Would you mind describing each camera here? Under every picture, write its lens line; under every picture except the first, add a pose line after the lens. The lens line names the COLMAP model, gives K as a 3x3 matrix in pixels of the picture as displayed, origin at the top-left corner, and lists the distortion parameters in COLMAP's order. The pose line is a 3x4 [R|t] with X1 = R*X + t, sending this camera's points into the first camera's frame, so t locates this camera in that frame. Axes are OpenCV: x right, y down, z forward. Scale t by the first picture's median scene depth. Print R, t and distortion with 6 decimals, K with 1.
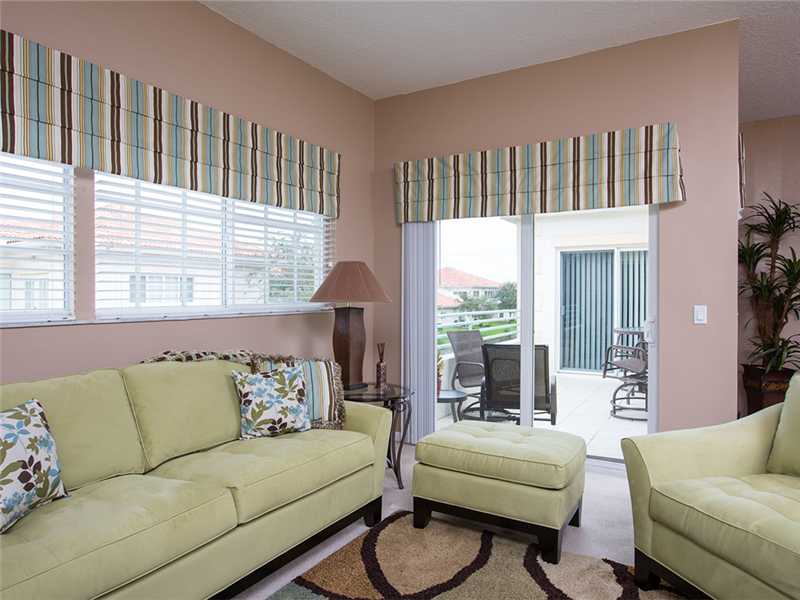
lens RADIAL K [[529.3, 0, 415.1], [0, 529.3, 300.7], [0, 0, 1]] dist [0.000212, 0.001211]
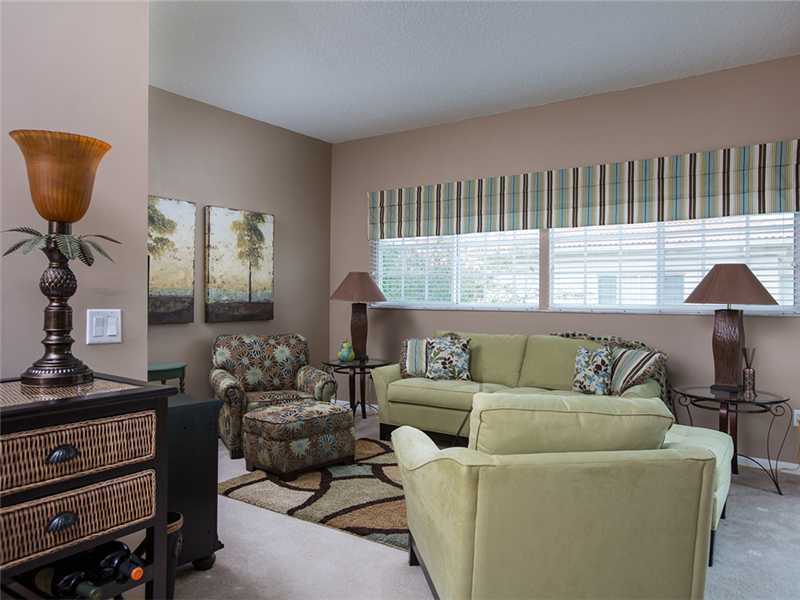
lens RADIAL K [[604.4, 0, 400.0], [0, 604.4, 300.0], [0, 0, 1]] dist [-0.003548, 0.005826]
pose [[-0.080335, 0.005023, -0.996755, 1.404786], [-0.016085, 0.999851, 0.006335, -0.003628], [0.996638, 0.016541, -0.080243, 0.611038]]
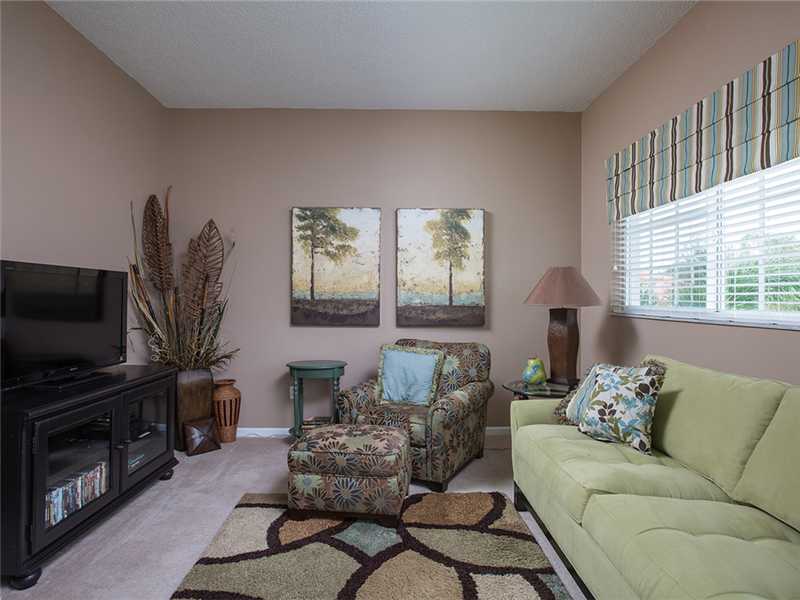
lens RADIAL K [[464.3, 0, 398.1], [0, 464.3, 297.2], [0, 0, 1]] dist [-0.060897, 0.045683]
pose [[-0.859355, -0.003709, -0.511365, 0.297280], [-0.009017, 0.999928, 0.007900, -0.011403], [0.511299, 0.011399, -0.859327, 1.119263]]
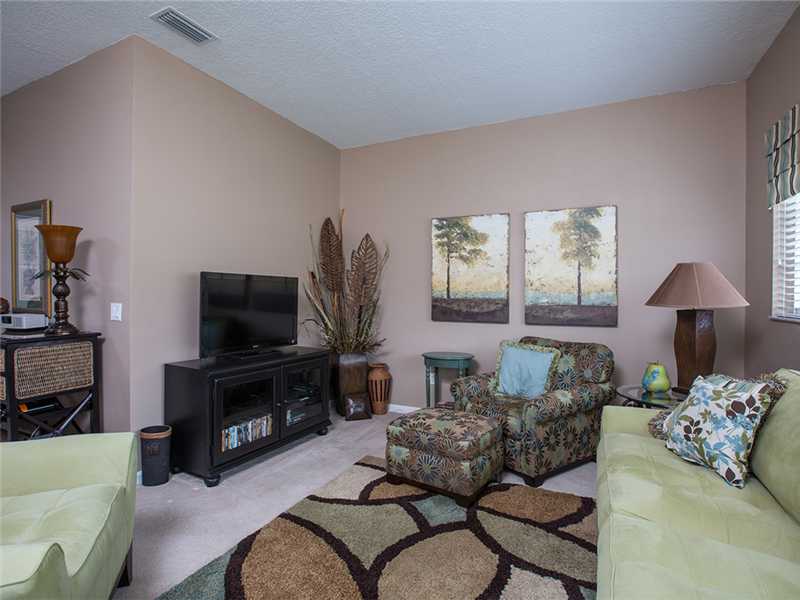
lens RADIAL K [[417.0, 0, 397.9], [0, 417.0, 299.0], [0, 0, 1]] dist [-0.053661, 0.026837]
pose [[-0.998106, -0.006210, -0.061203, 0.053283], [-0.007296, 0.999820, 0.017529, -0.013417], [0.061083, 0.017942, -0.997971, 1.207694]]
